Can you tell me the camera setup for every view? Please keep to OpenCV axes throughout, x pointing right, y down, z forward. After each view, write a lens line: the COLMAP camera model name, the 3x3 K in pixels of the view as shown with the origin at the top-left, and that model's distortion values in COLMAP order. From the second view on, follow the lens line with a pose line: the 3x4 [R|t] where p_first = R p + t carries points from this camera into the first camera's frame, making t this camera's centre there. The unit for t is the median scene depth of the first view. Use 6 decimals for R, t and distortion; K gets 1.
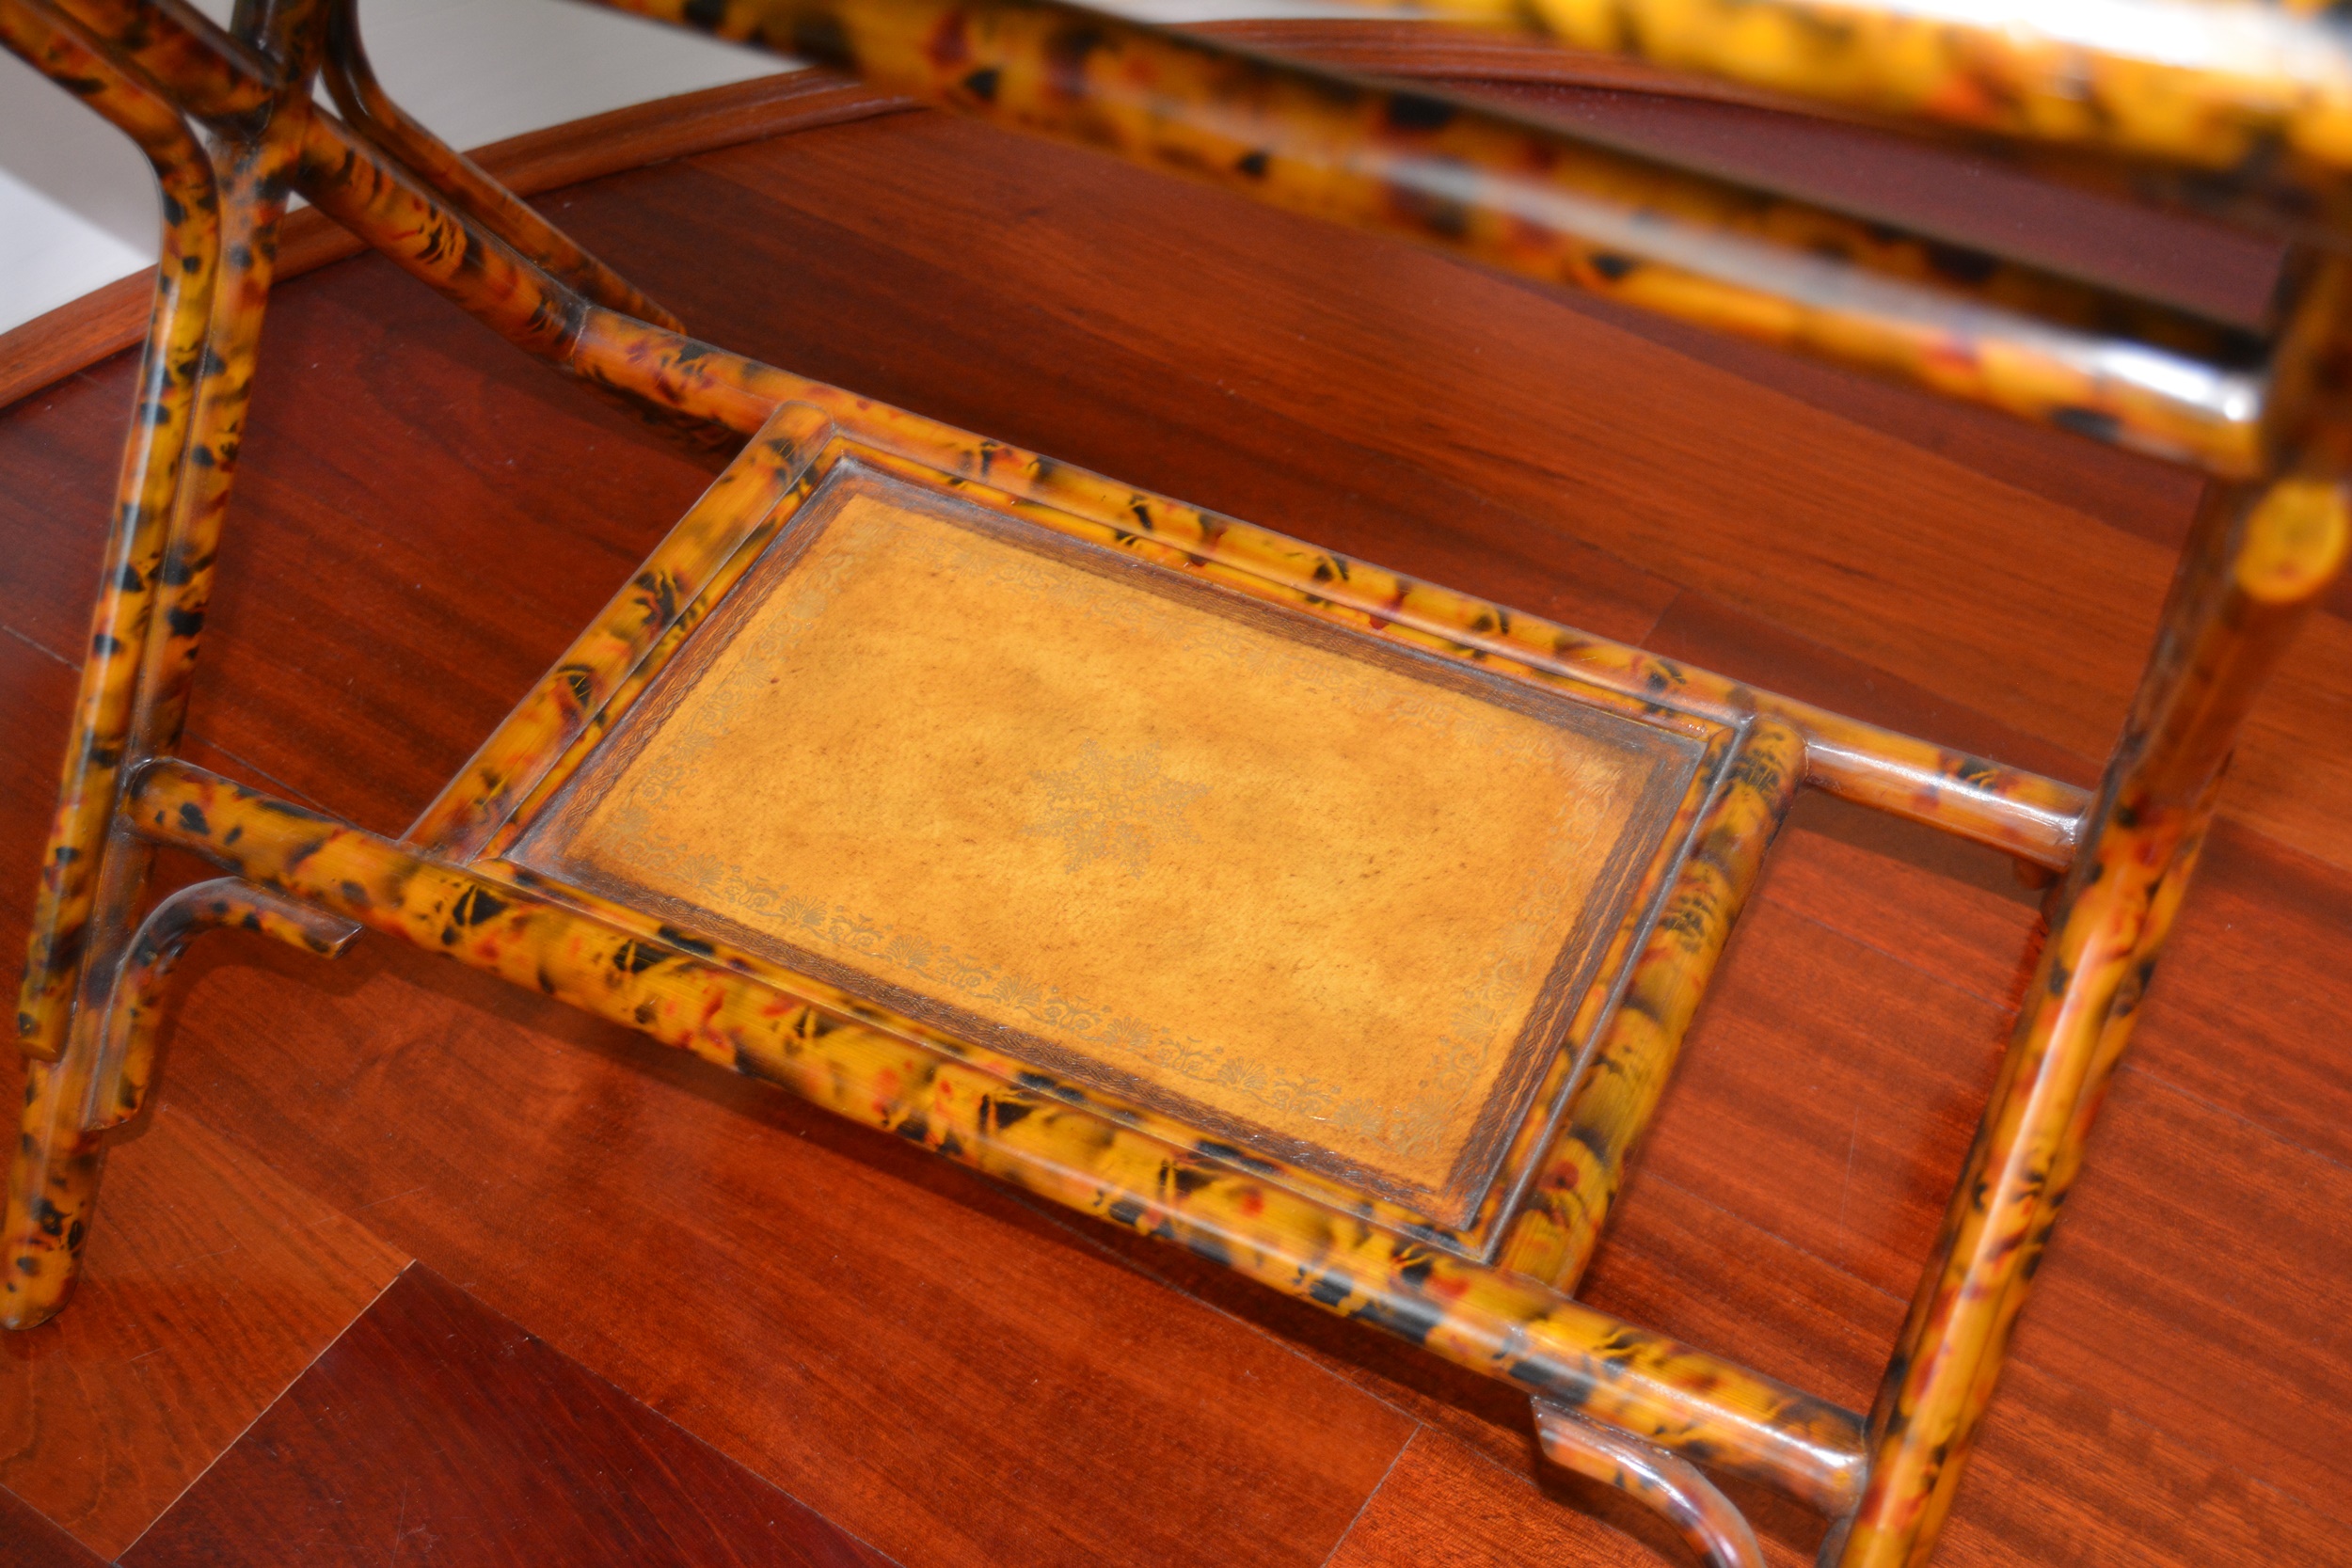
lens RADIAL K [[2948.3, 0, 1184.3], [0, 2948.3, 801.0], [0, 0, 1]] dist [-0.057257, 0.000000]
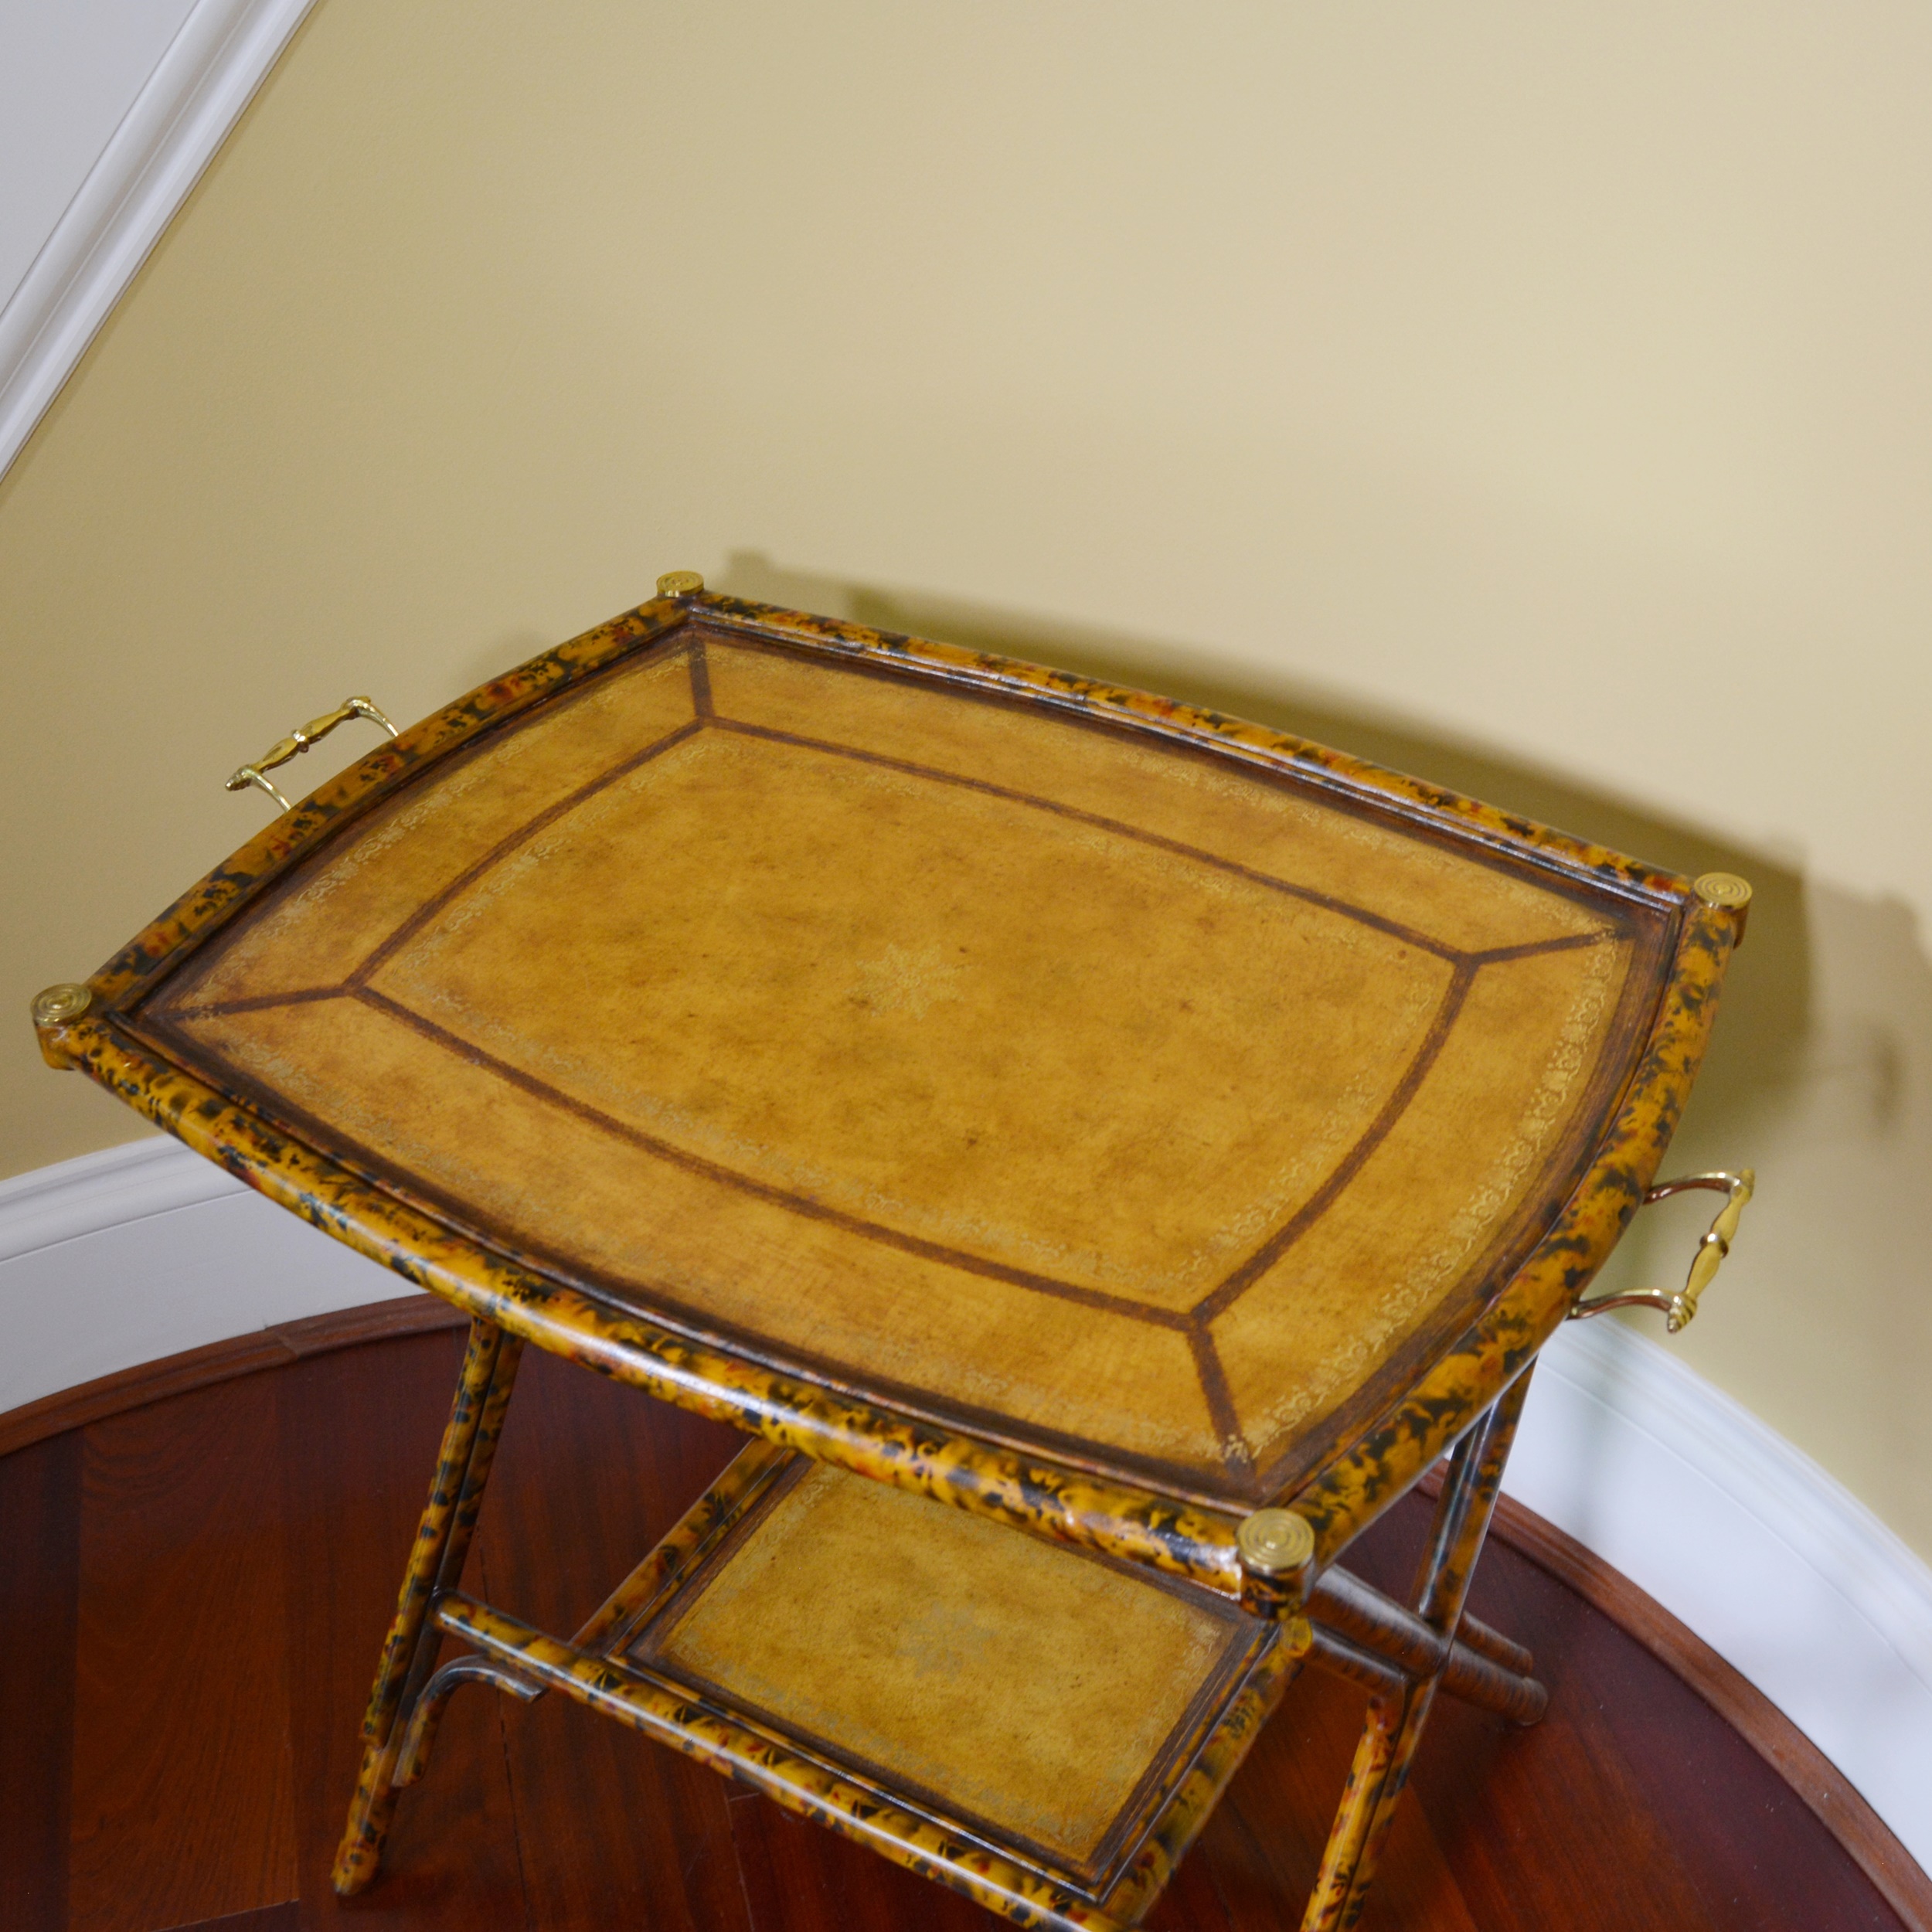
lens RADIAL K [[2580.1, 0, 1090.8], [0, 2580.1, 917.6], [0, 0, 1]] dist [-0.083050, 0.000000]
pose [[0.996839, 0.023321, -0.075949, 0.184992], [-0.037999, 0.979469, -0.197979, -0.131801], [0.069773, 0.200239, 0.977259, -0.690941]]
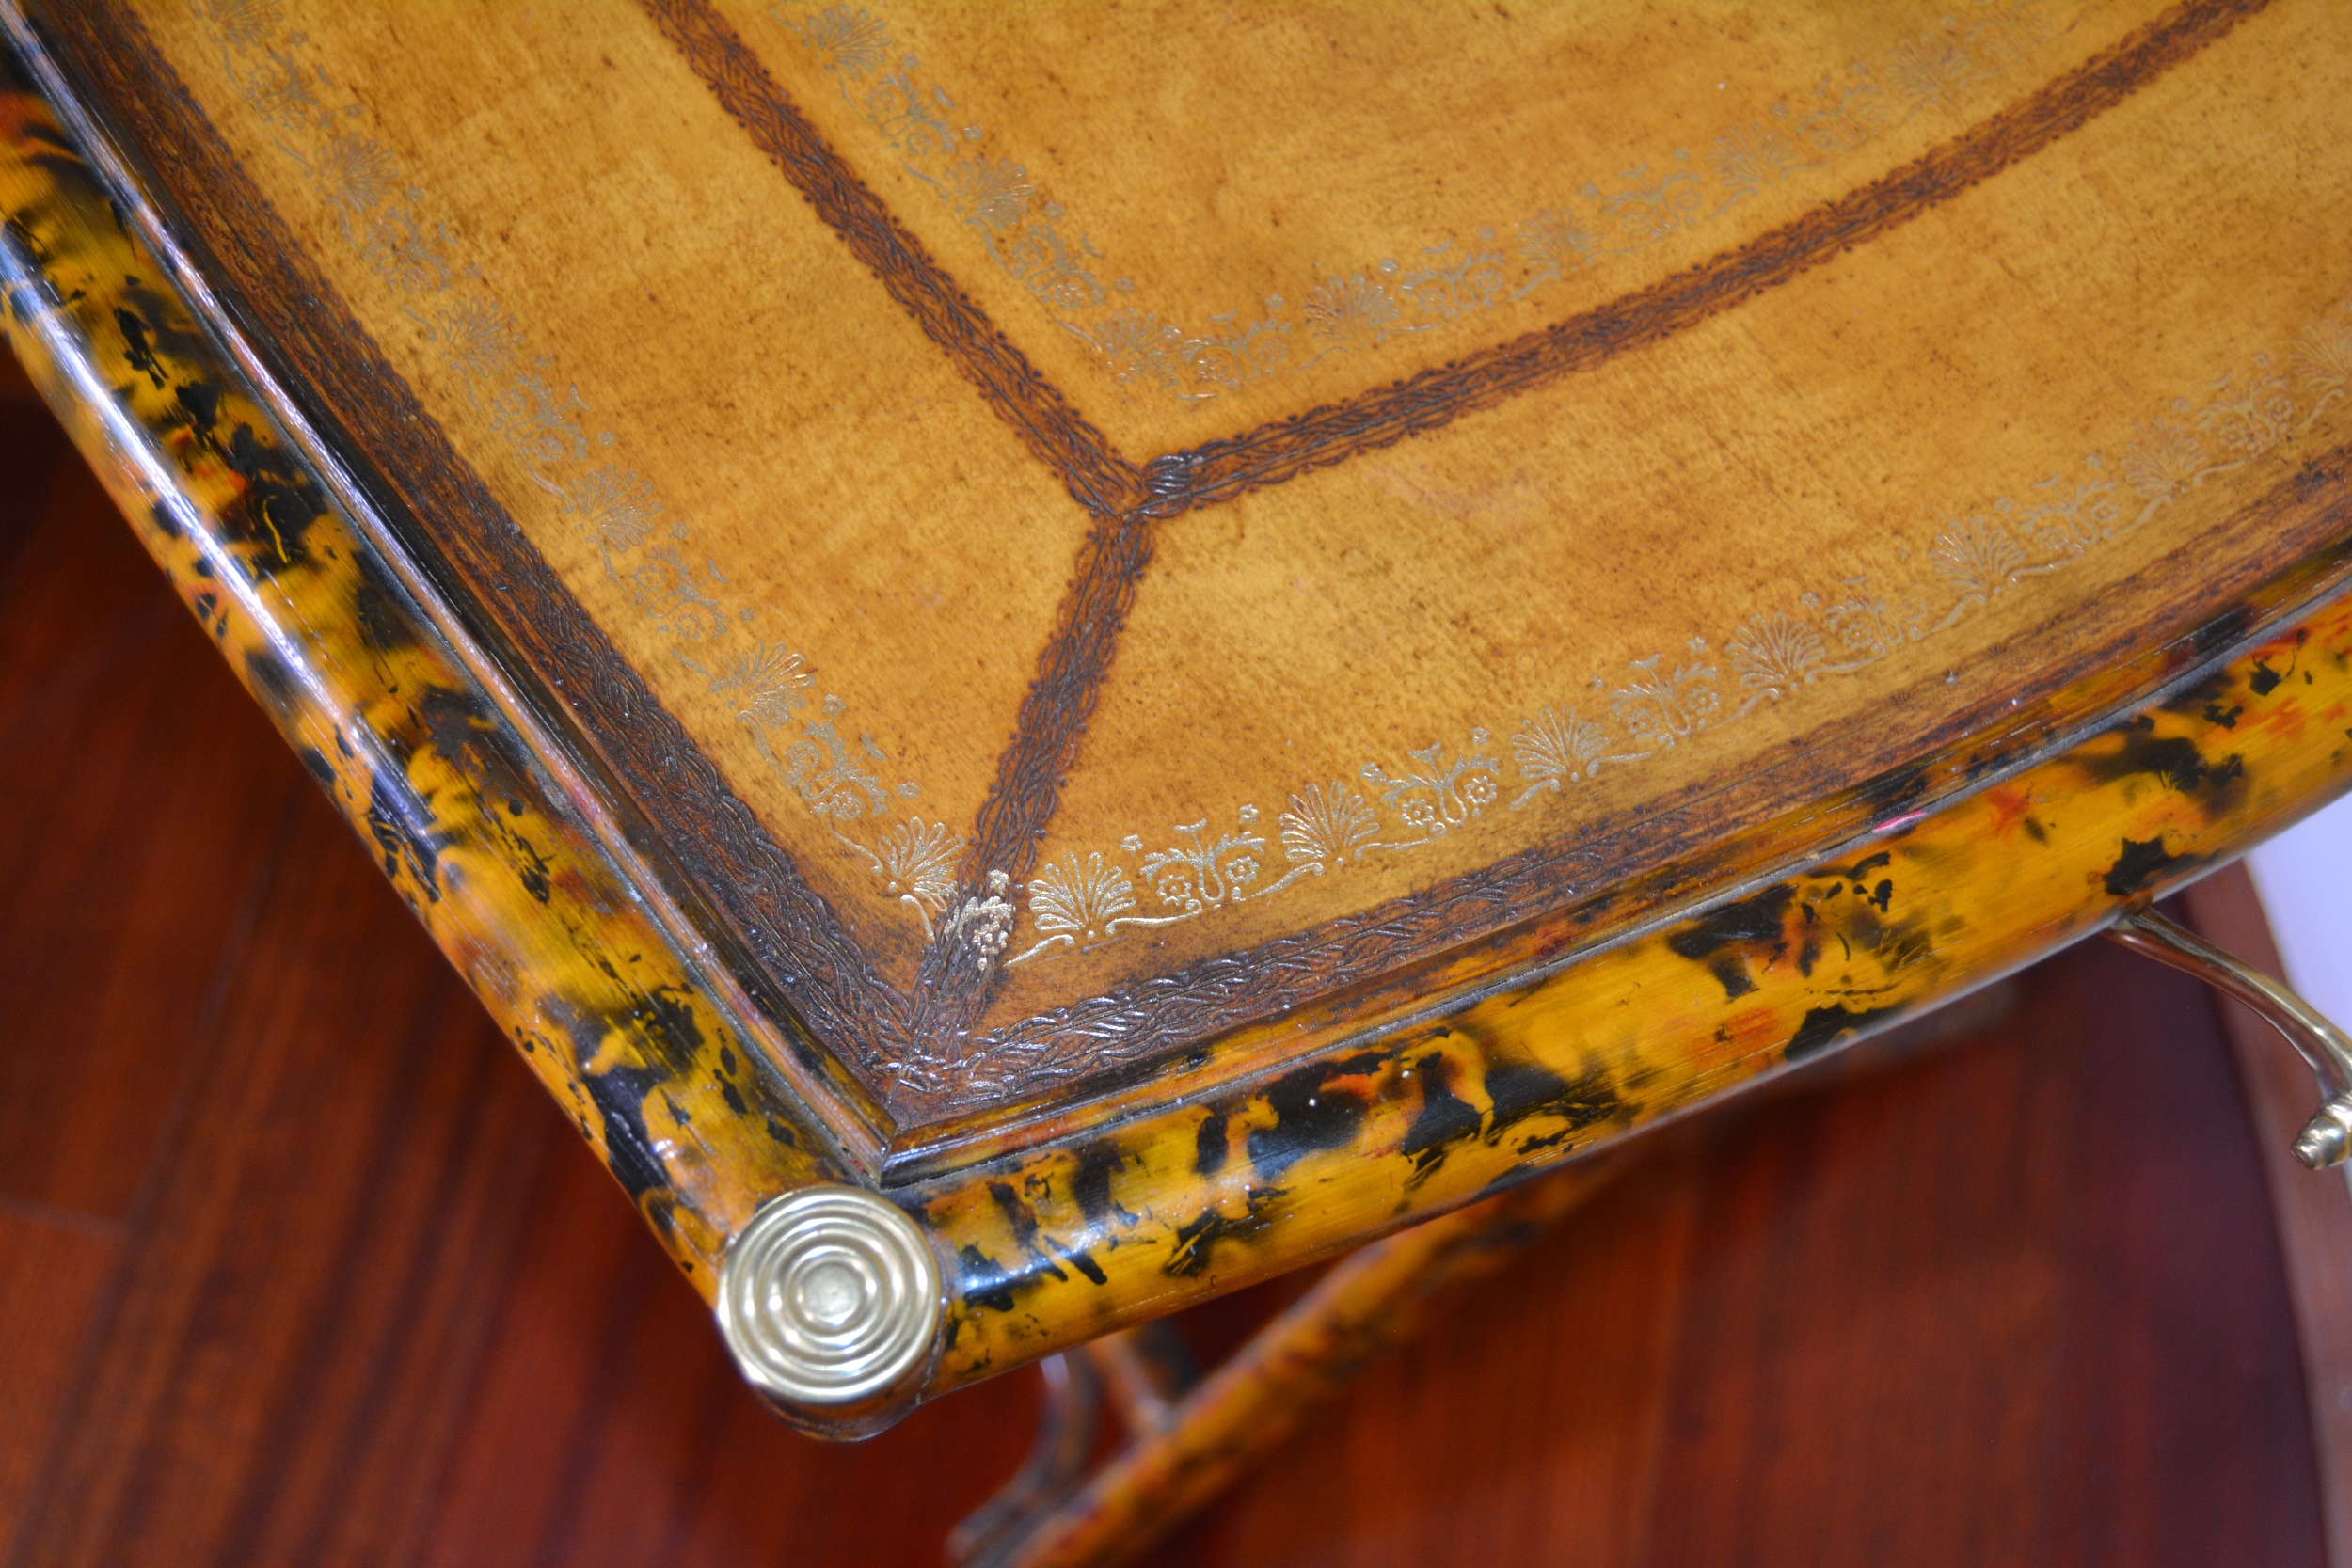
lens RADIAL K [[2948.3, 0, 1183.4], [0, 2948.3, 776.7], [0, 0, 1]] dist [-0.057257, 0.000000]
pose [[0.845436, 0.502508, -0.180897, 0.265029], [-0.423281, 0.836991, 0.346814, -0.315812], [0.325686, -0.216639, 0.920324, 0.007228]]
